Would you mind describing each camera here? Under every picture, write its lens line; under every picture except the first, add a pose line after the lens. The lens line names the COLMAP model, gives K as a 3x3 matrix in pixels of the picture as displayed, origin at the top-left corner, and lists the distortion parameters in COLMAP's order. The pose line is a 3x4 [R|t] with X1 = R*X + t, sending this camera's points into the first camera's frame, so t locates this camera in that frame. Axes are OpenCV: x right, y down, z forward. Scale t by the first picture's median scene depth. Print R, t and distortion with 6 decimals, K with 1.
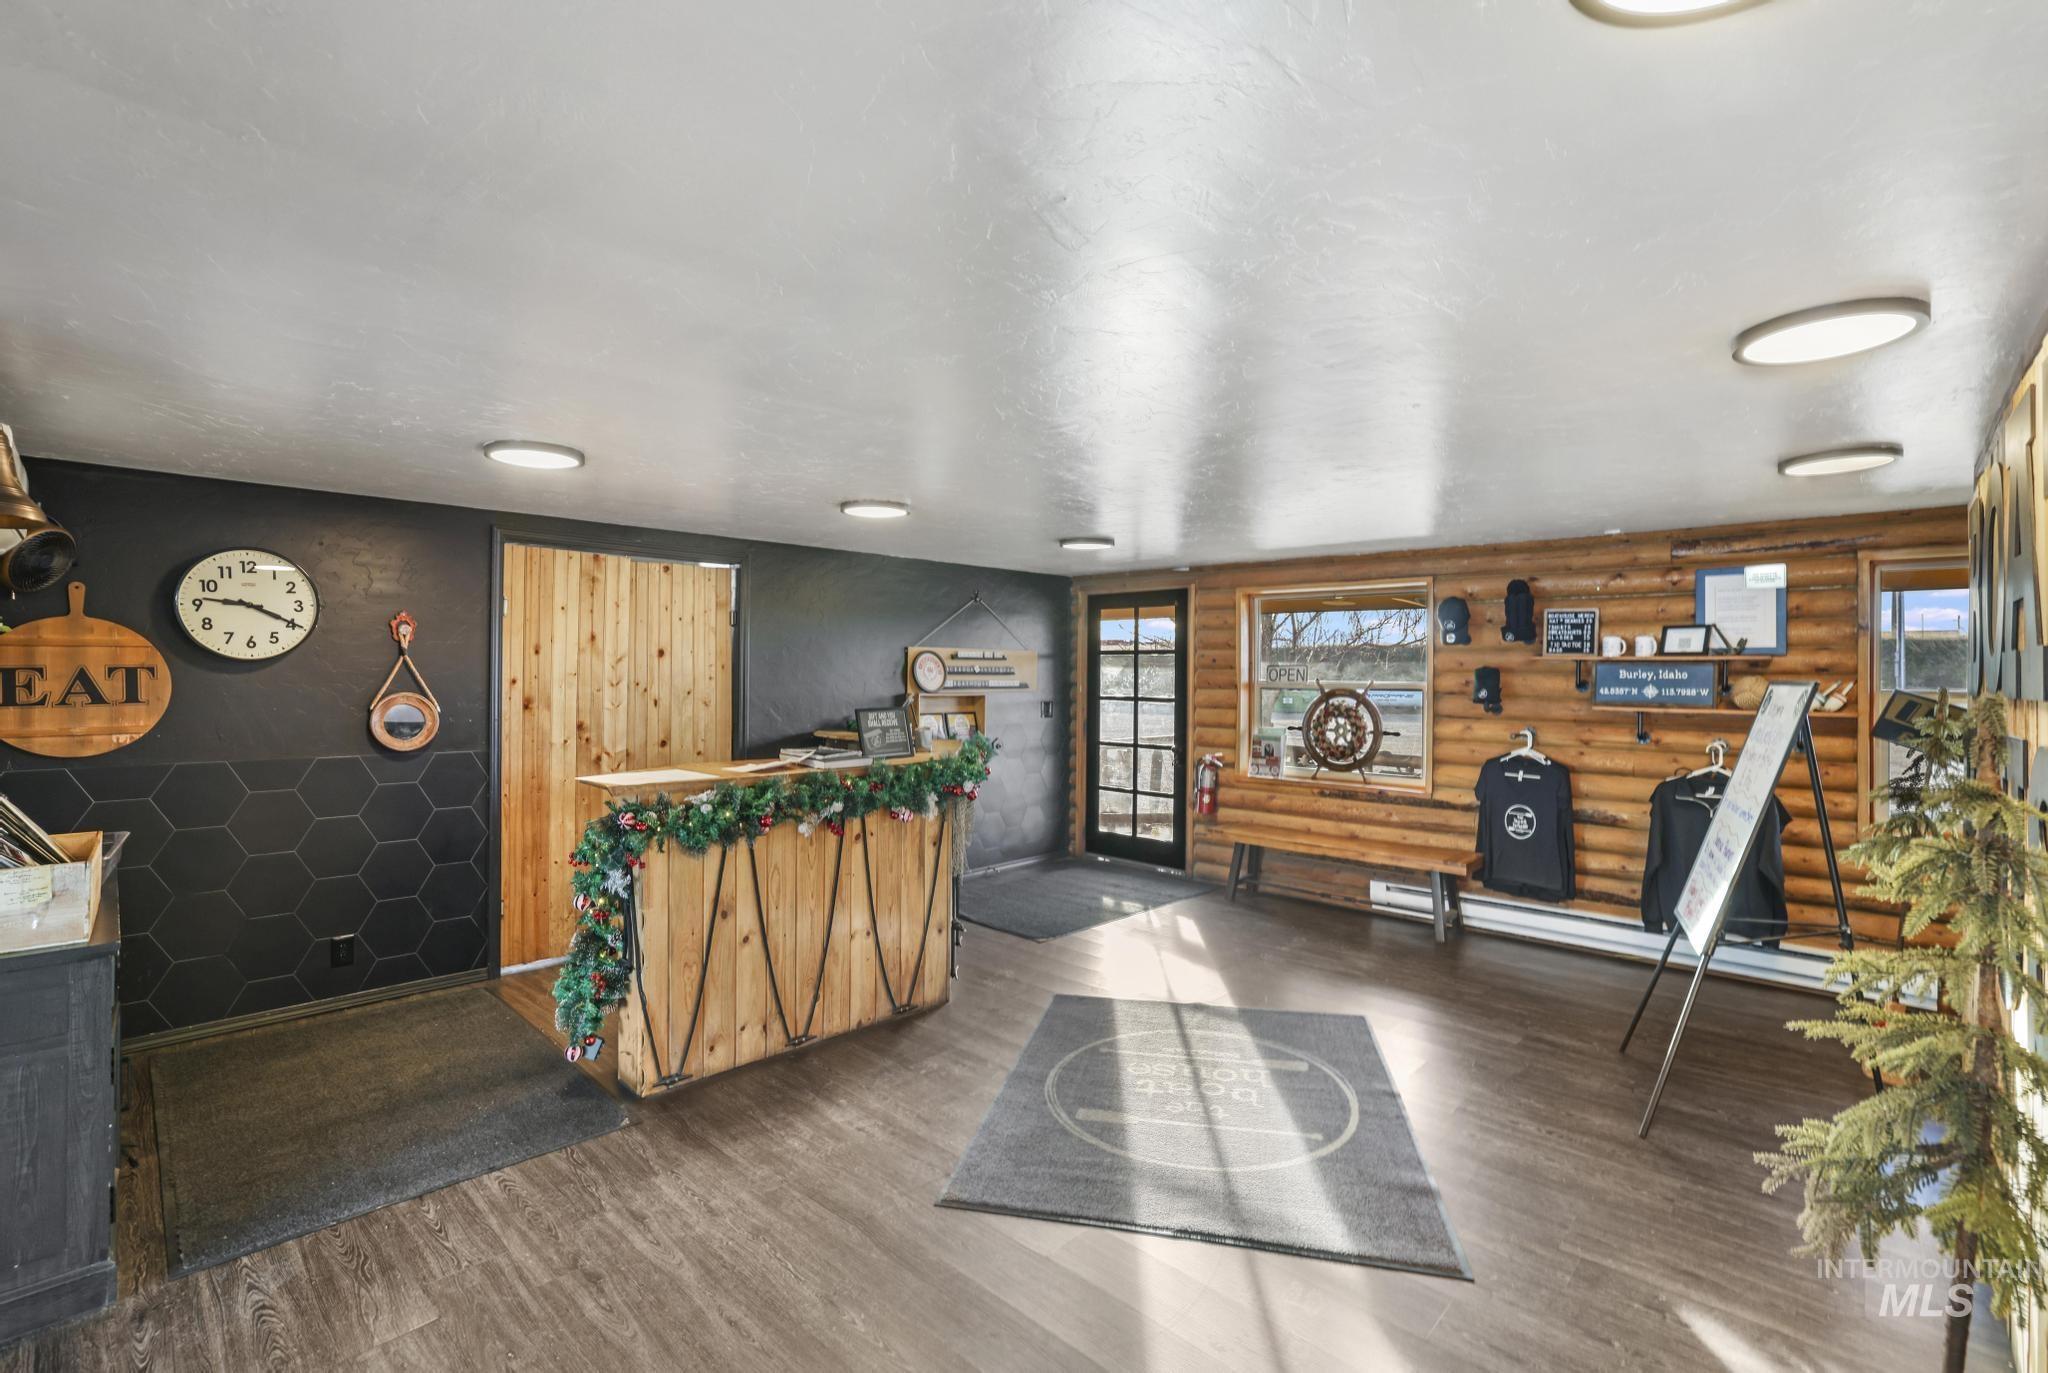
lens RADIAL K [[931.3, 0, 1021.5], [0, 931.3, 675.2], [0, 0, 1]] dist [-0.050026, 0.026991]
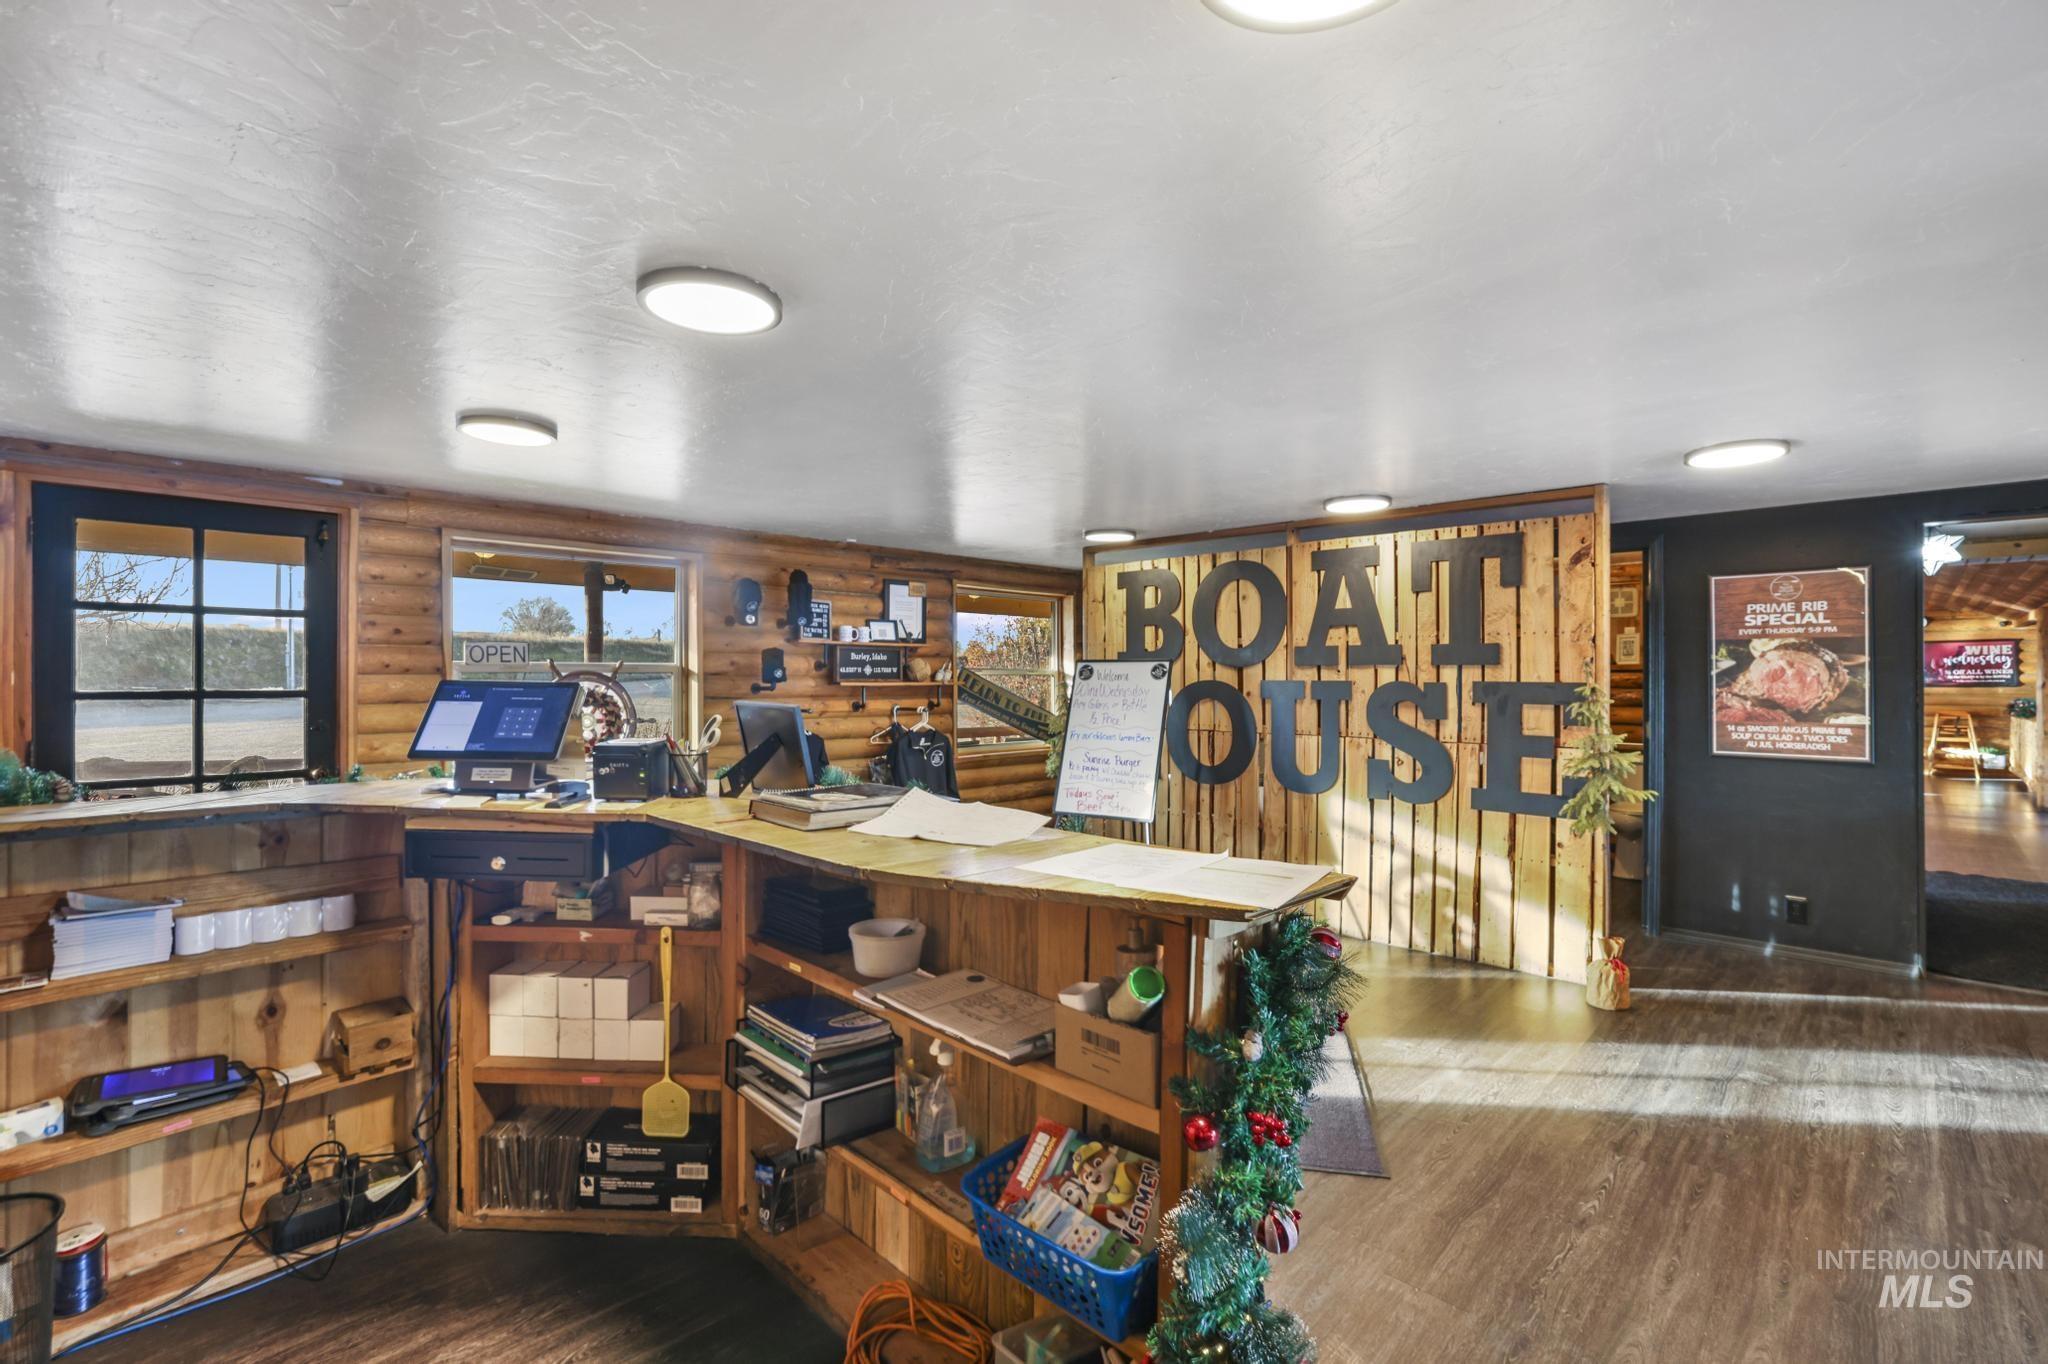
lens RADIAL K [[931.3, 0, 1021.5], [0, 931.3, 670.7], [0, 0, 1]] dist [-0.050026, 0.026991]
pose [[0.033750, -0.011998, 0.999358, -0.586747], [-0.007157, 0.999899, 0.012246, 0.001635], [-0.999405, -0.007566, 0.033661, 0.725237]]
